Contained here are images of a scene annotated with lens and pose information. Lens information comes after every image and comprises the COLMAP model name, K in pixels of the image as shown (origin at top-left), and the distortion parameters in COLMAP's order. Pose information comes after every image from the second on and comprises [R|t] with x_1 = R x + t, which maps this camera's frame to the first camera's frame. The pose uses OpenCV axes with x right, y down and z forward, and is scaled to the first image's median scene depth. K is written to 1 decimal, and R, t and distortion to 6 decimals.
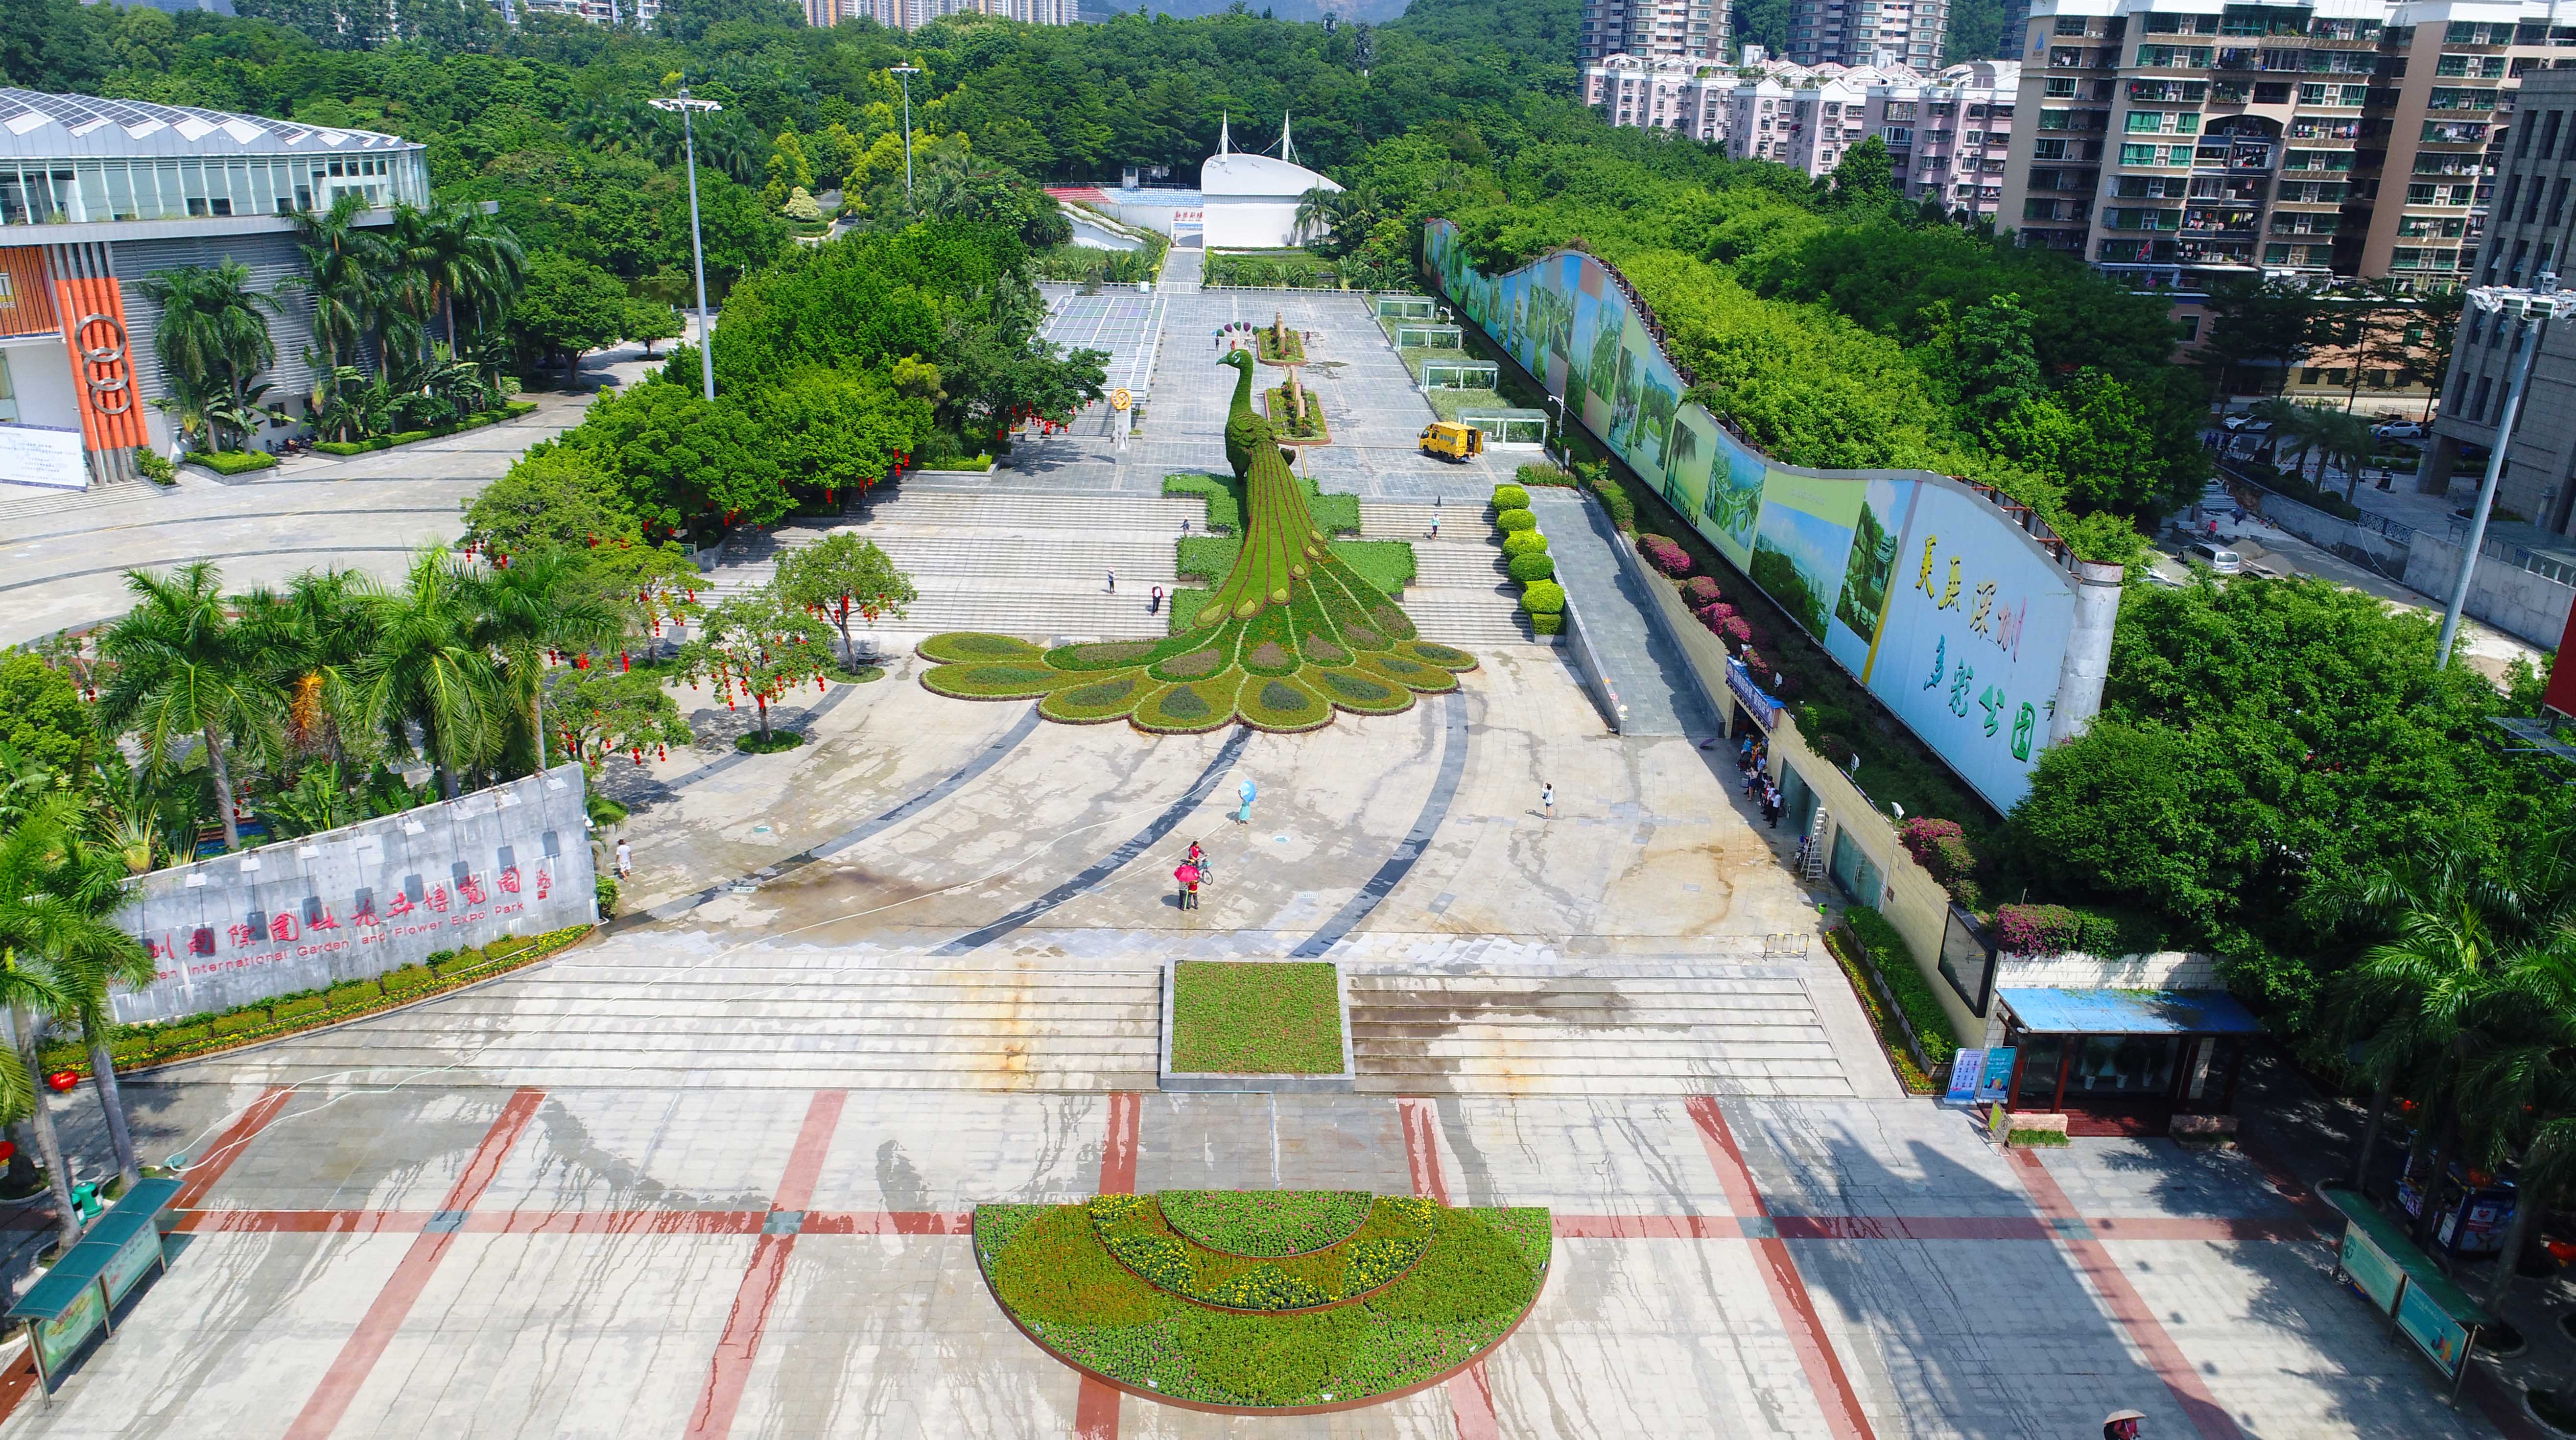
lens RADIAL K [[1750.2, 0, 1288.0], [0, 1750.2, 720.0], [0, 0, 1]] dist [0.003469, -0.000023]
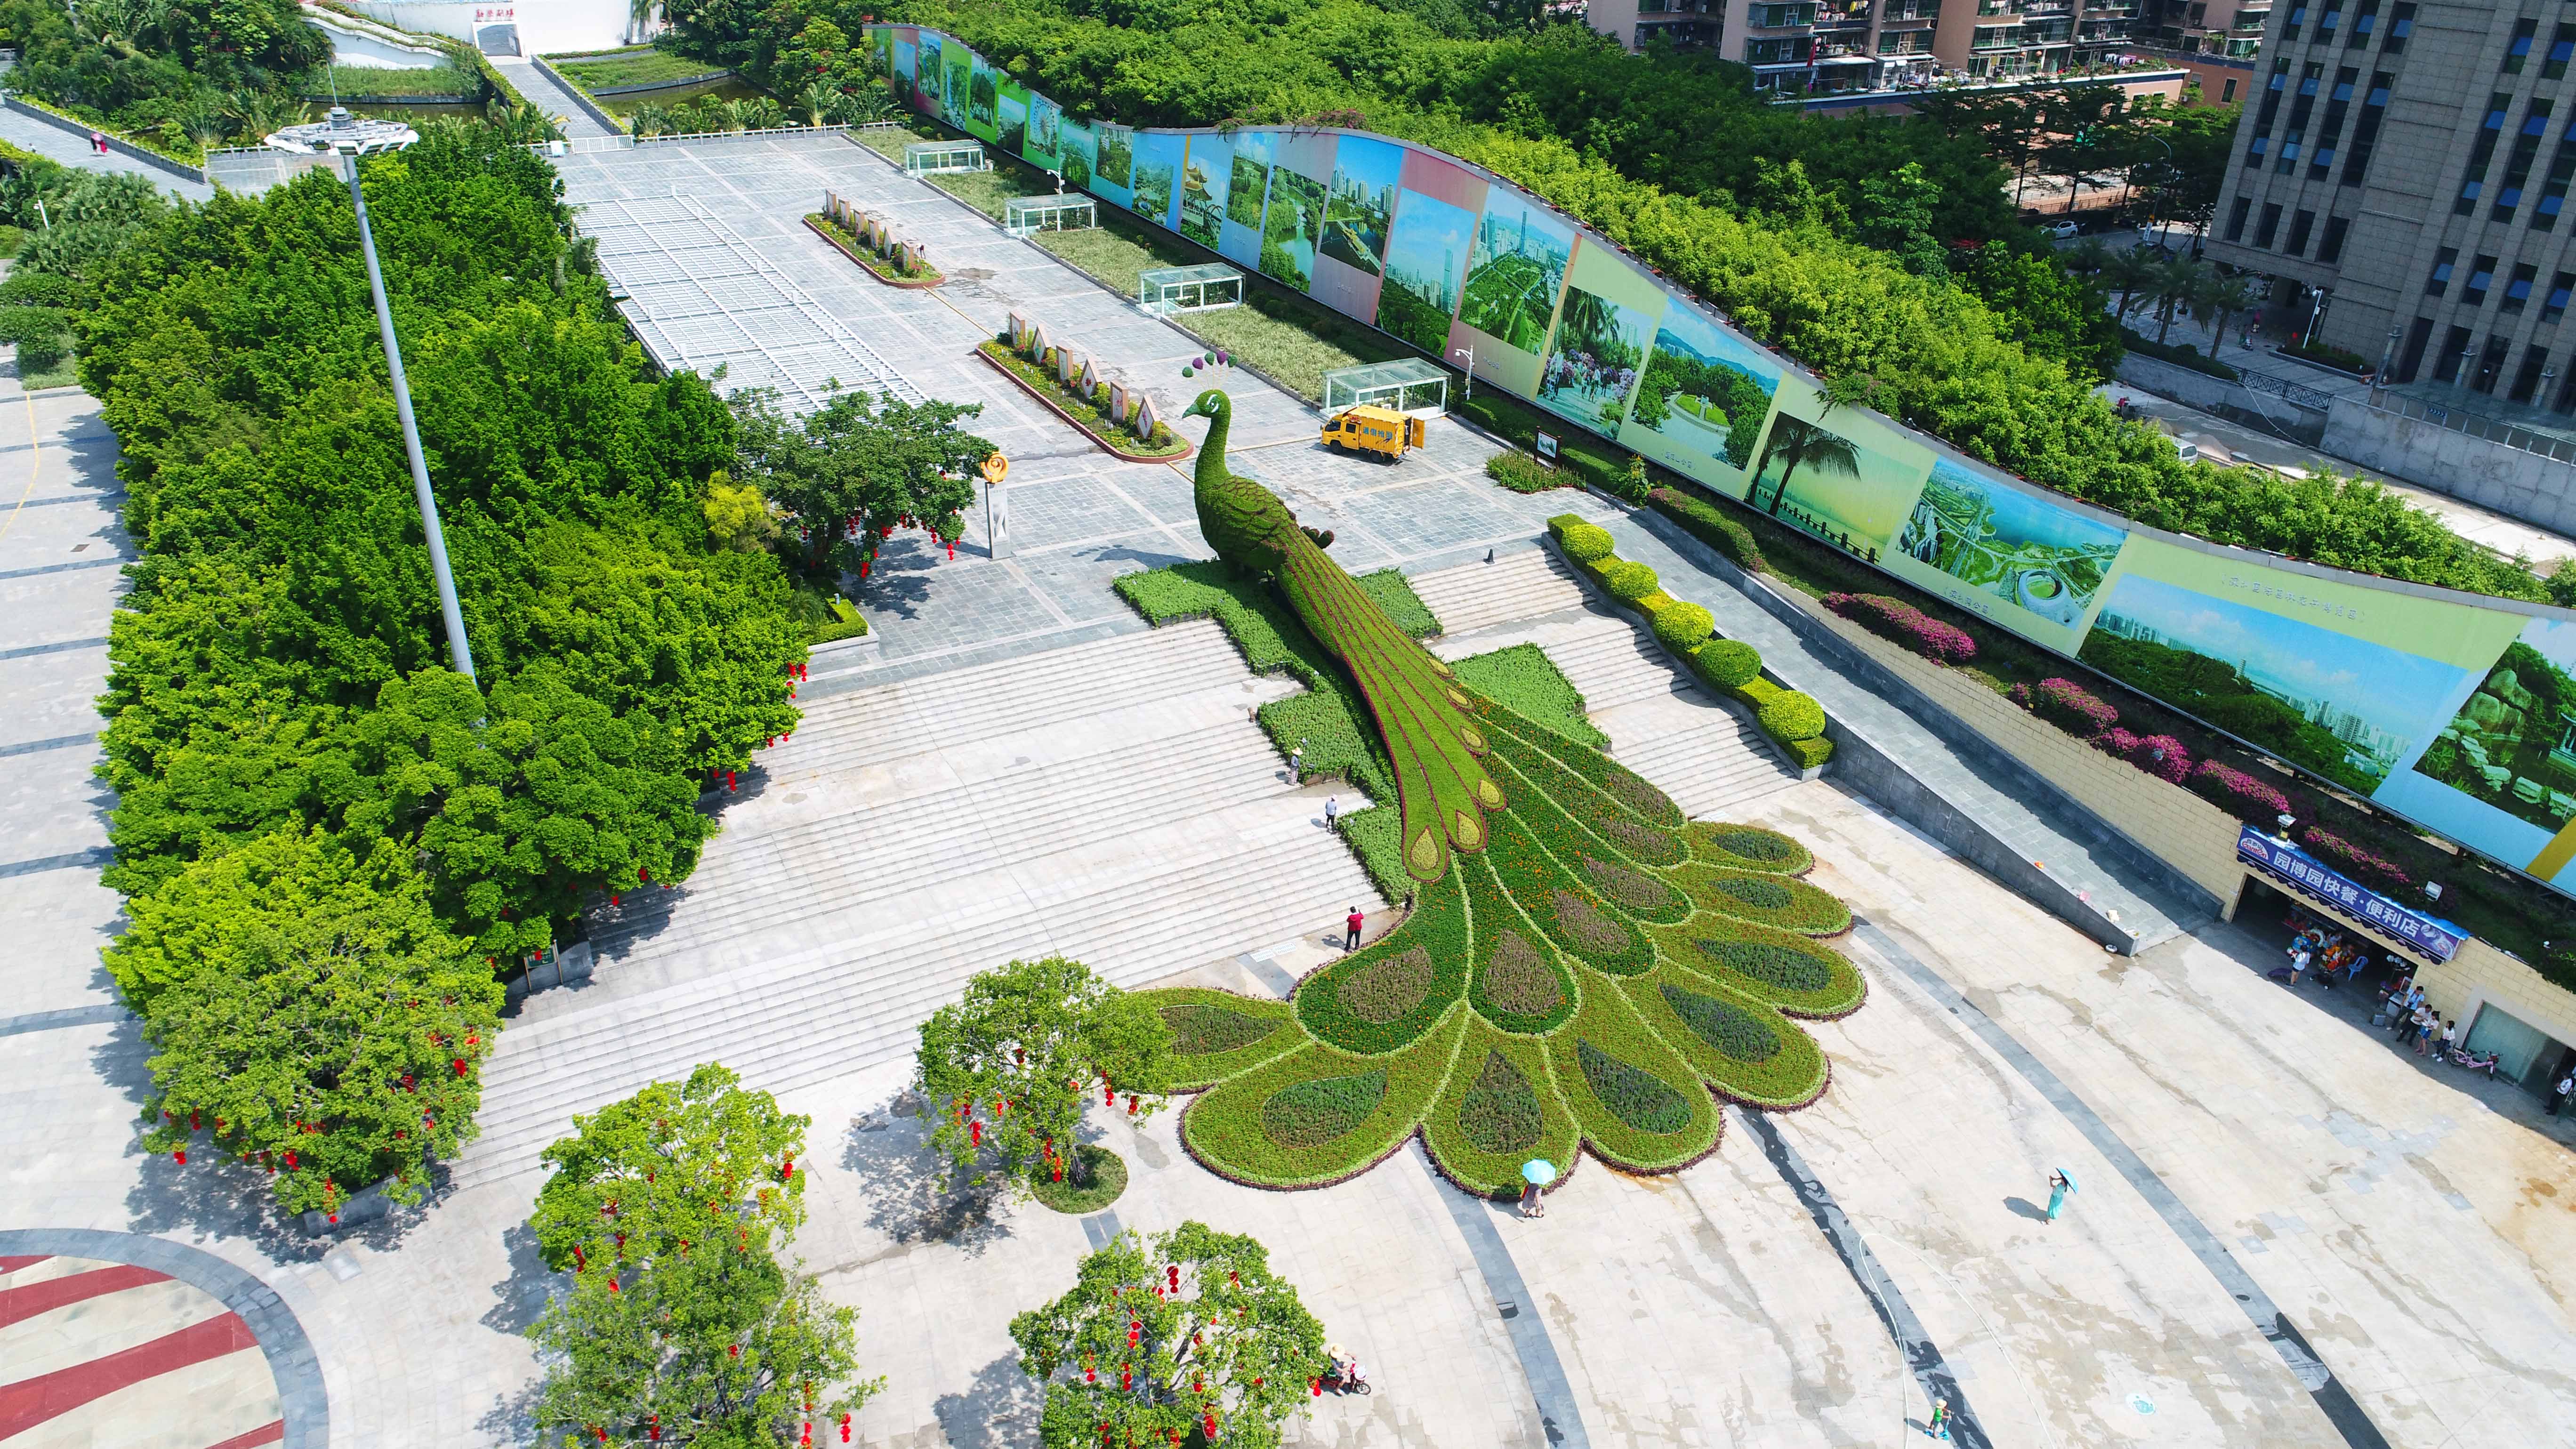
lens RADIAL K [[1695.9, 0, 1288.0], [0, 1695.9, 724.5], [0, 0, 1]] dist [0.005384, 0.002035]
pose [[0.893232, -0.224383, 0.389600, -0.293987], [0.156598, 0.967567, 0.198222, -0.215850], [-0.421442, -0.116048, 0.899400, 0.383859]]
